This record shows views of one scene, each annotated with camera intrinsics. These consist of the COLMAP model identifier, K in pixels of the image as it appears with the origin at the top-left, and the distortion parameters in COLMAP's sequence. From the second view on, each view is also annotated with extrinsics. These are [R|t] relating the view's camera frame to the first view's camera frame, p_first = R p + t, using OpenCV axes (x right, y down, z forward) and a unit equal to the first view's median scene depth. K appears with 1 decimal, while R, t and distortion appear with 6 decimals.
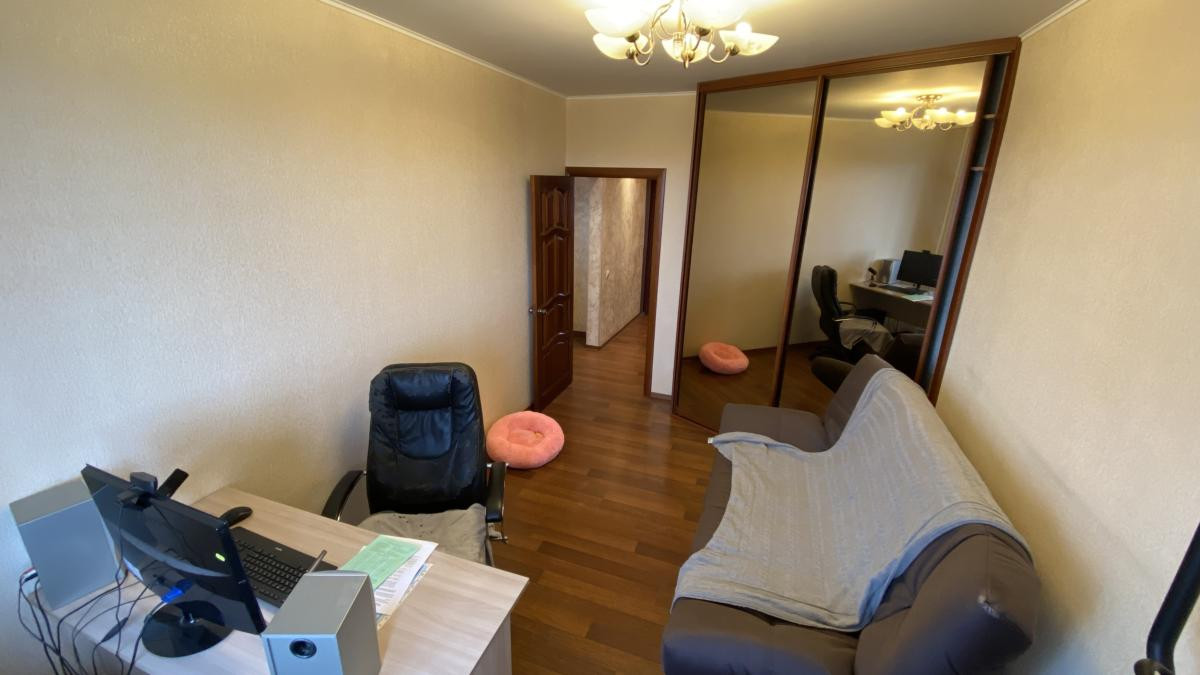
lens RADIAL K [[484.7, 0, 596.3], [0, 484.7, 334.5], [0, 0, 1]] dist [0.001218, 0.000007]
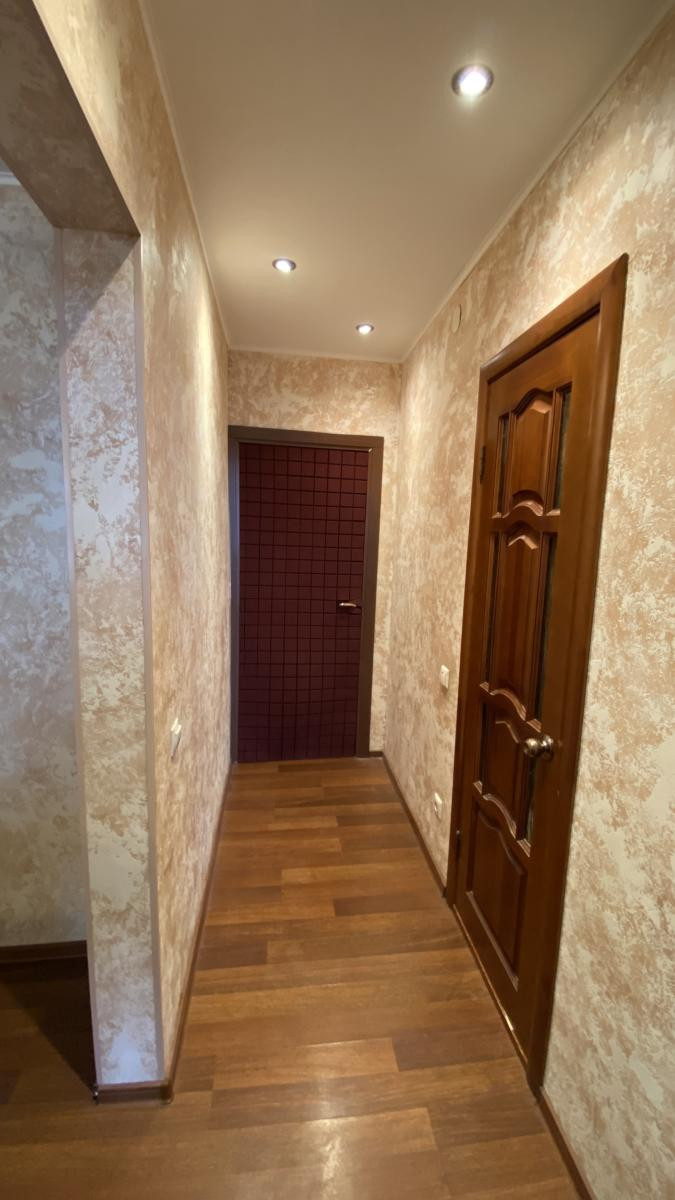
lens RADIAL K [[484.7, 0, 340.6], [0, 484.7, 597.9], [0, 0, 1]] dist [0.001218, 0.000007]
pose [[0.886865, -0.064440, 0.457512, -0.008874], [0.130762, 0.984747, -0.114776, -0.160255], [-0.443138, 0.161616, 0.881765, 0.768920]]
